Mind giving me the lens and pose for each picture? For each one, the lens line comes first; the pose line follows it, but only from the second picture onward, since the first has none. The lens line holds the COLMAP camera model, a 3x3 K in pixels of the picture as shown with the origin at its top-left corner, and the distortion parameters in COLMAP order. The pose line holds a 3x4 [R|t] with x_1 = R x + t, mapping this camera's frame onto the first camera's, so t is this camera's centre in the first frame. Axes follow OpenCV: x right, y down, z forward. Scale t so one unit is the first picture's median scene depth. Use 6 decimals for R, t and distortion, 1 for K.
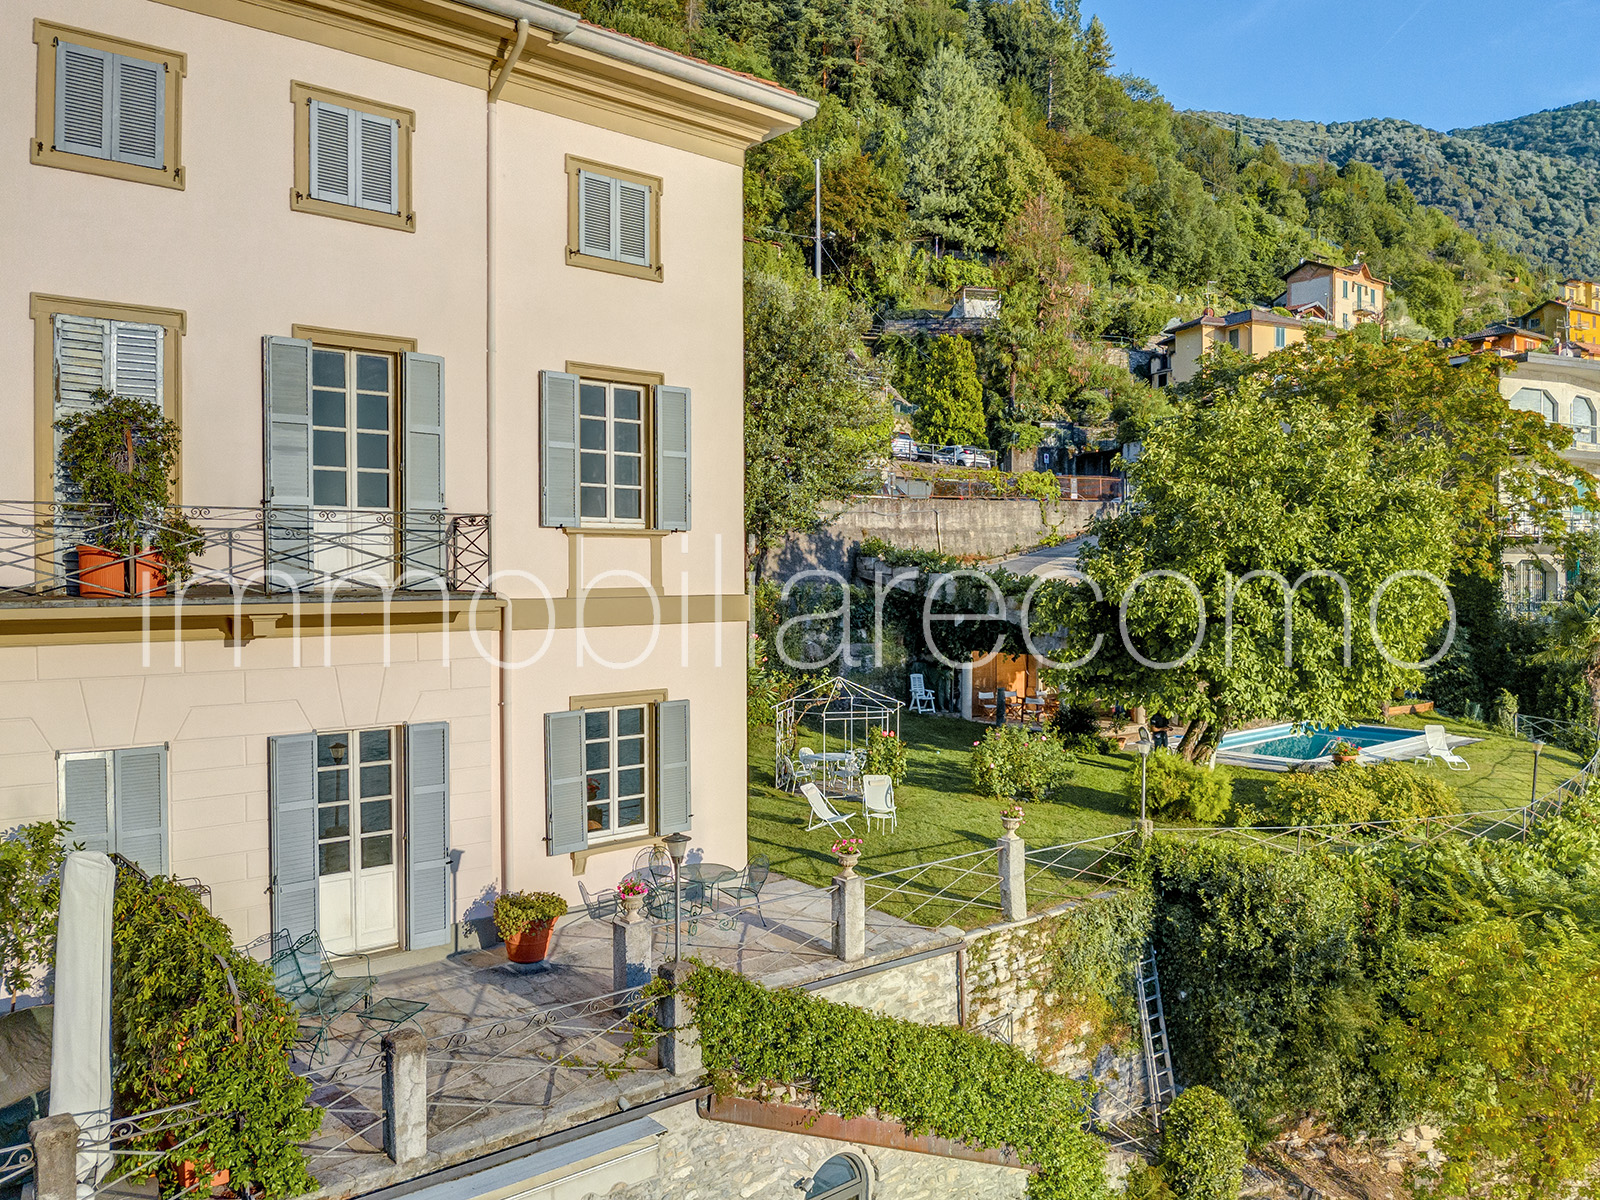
lens RADIAL K [[1200.0, 0, 796.1], [0, 1200.0, 582.1], [0, 0, 1]] dist [-0.006918, -0.045763]
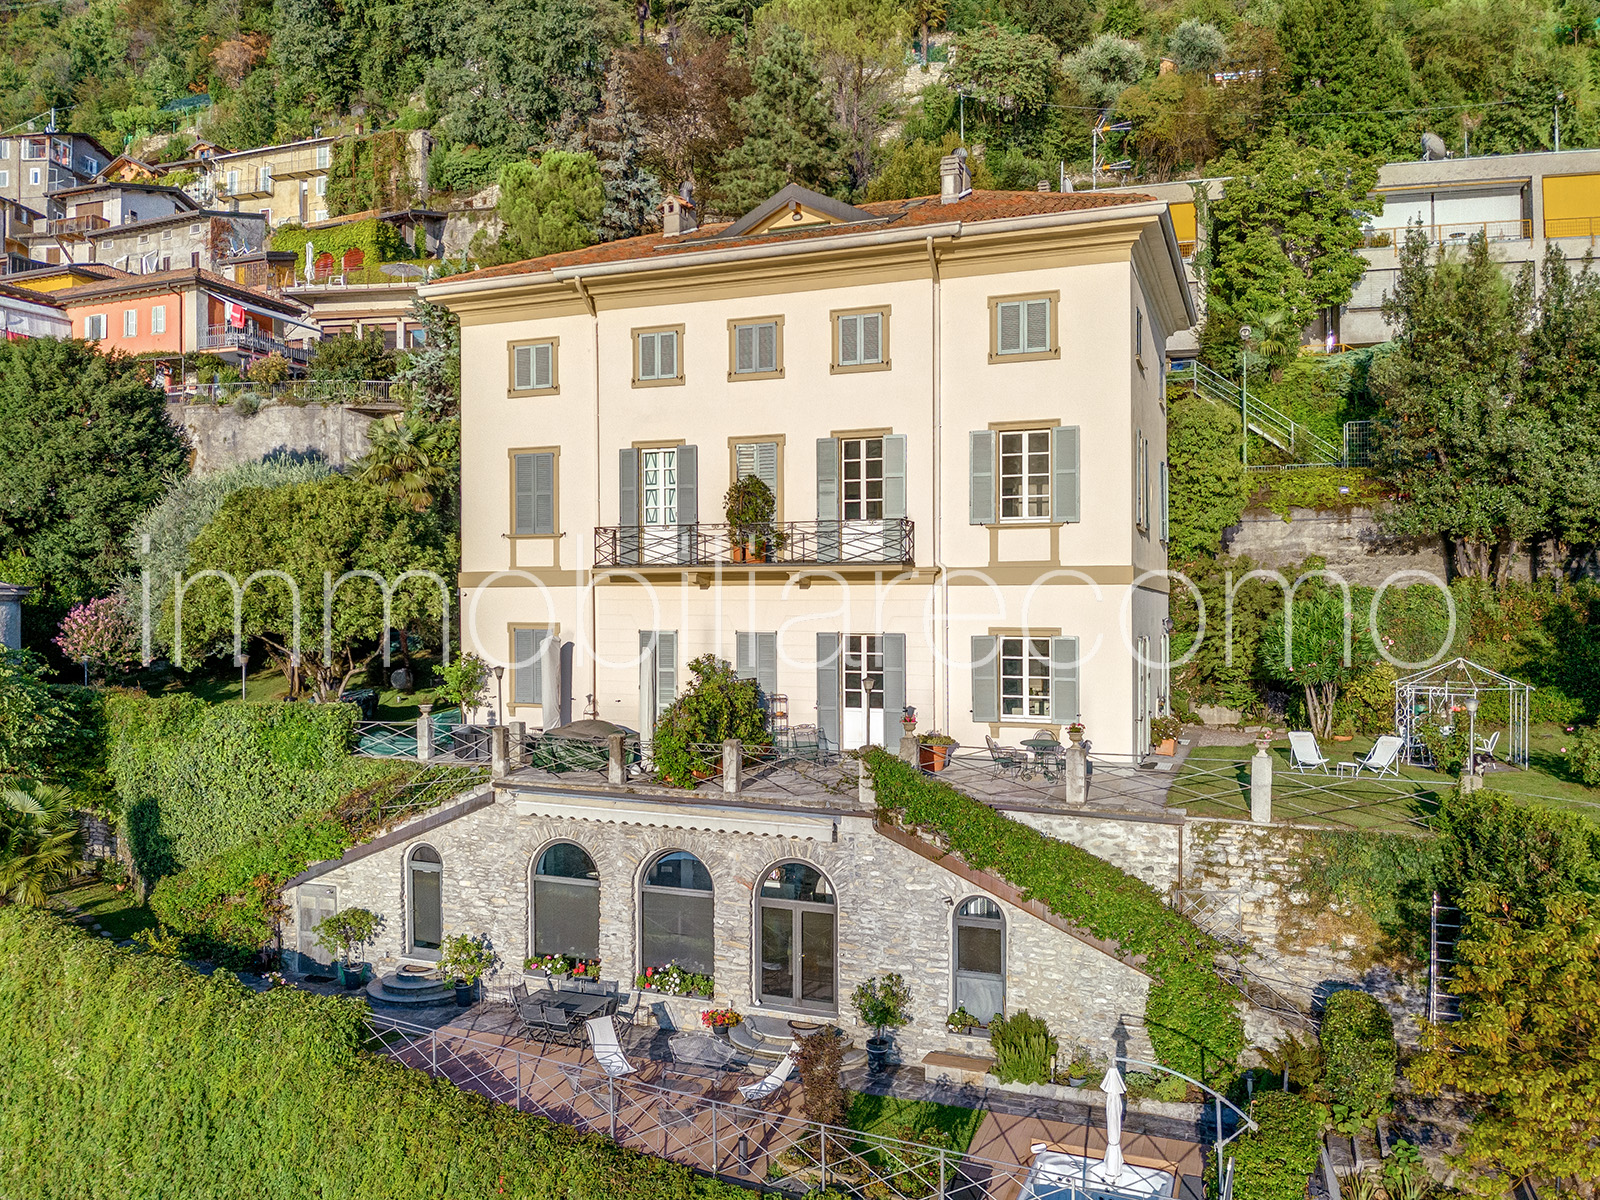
lens RADIAL K [[1201.9, 0, 795.2], [0, 1201.9, 619.6], [0, 0, 1]] dist [0.005383, -0.053346]
pose [[0.456375, 0.008075, -0.889751, 0.197123], [-0.013972, 0.999901, 0.001907, 0.014664], [0.889678, 0.011561, 0.456442, 0.002517]]
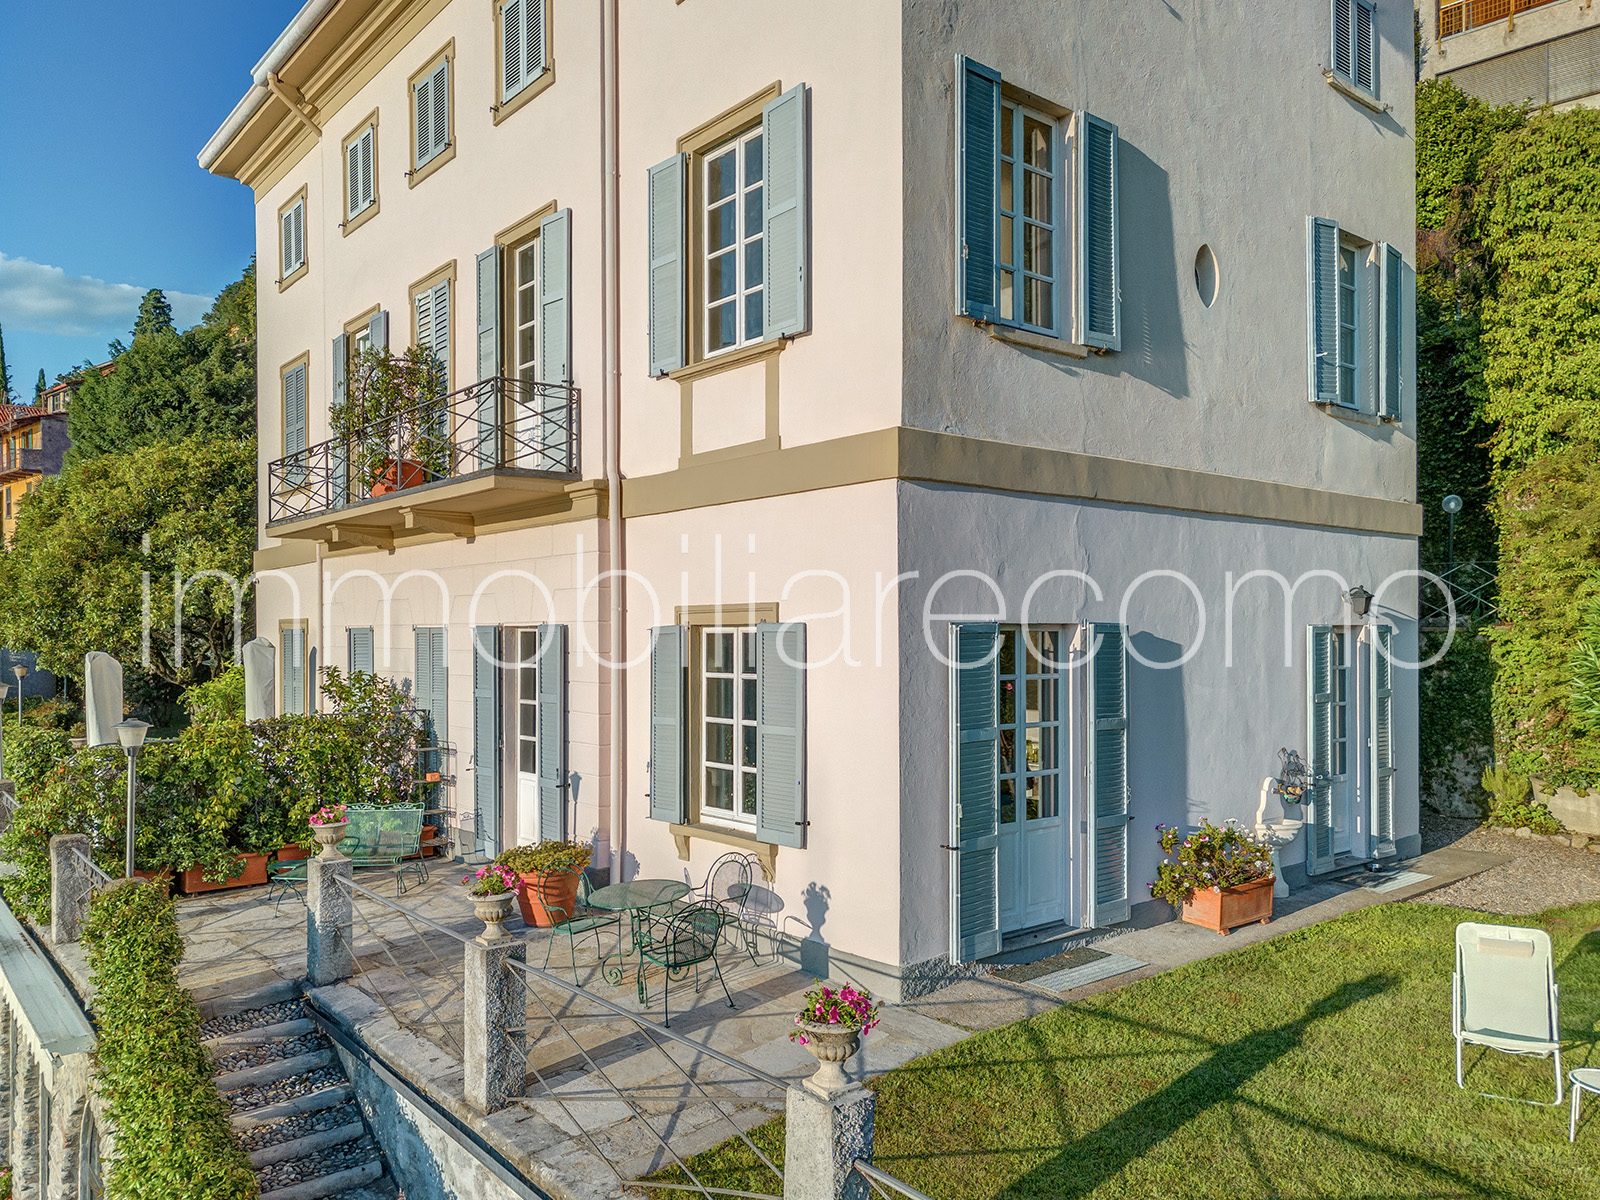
lens RADIAL K [[1186.2, 0, 806.0], [0, 1186.2, 650.4], [0, 0, 1]] dist [0.009159, 0.000765]
pose [[-0.019067, 0.011420, -0.999753, 0.089411], [-0.011583, 0.999865, 0.011642, 0.019301], [0.999751, 0.011802, -0.018932, 0.186772]]
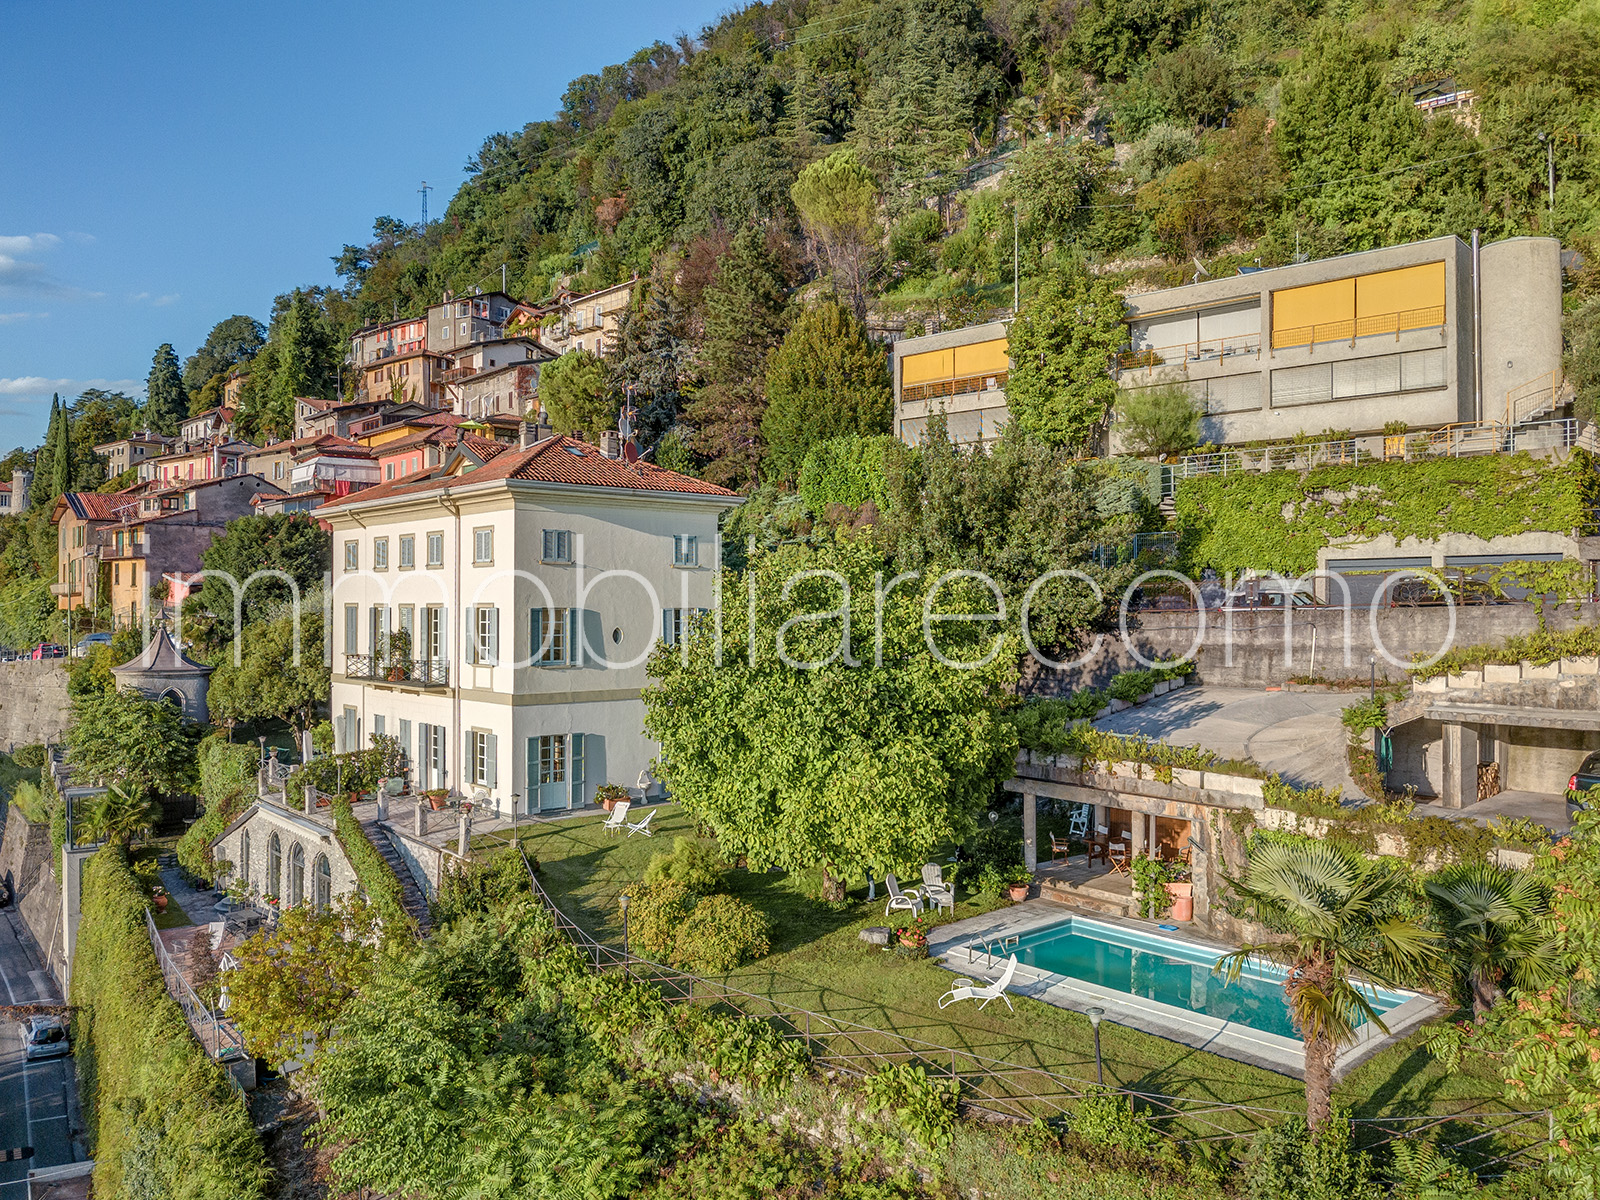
lens RADIAL K [[1200.0, 0, 796.1], [0, 1200.0, 582.1], [0, 0, 1]] dist [-0.006918, -0.045763]
pose [[0.002004, -0.017531, -0.999844, 0.435641], [-0.009081, 0.999805, -0.017549, -0.032472], [0.999957, 0.009114, 0.001844, 0.295911]]
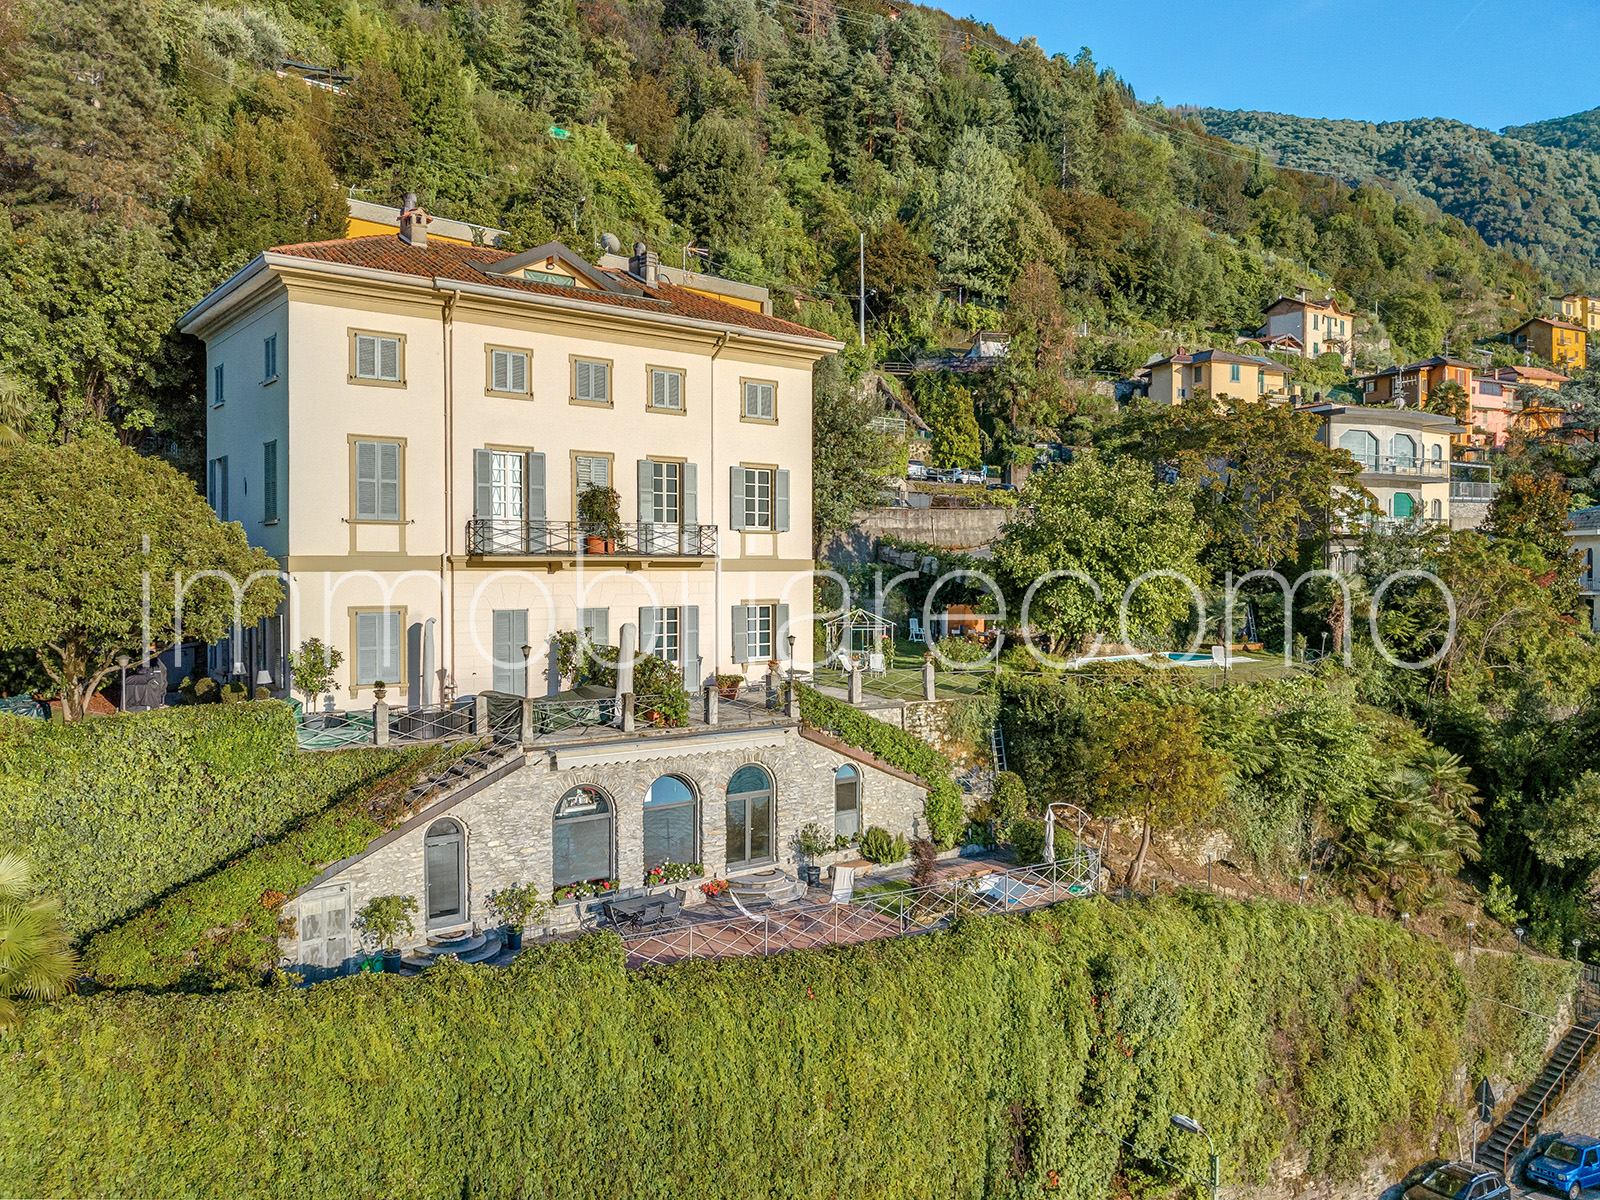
lens RADIAL K [[1200.0, 0, 796.1], [0, 1200.0, 582.1], [0, 0, 1]] dist [-0.006918, -0.045763]
pose [[0.999034, 0.003386, -0.043816, 0.004963], [-0.003245, 0.999989, 0.003289, 0.008879], [0.043827, -0.003144, 0.999034, -0.243178]]
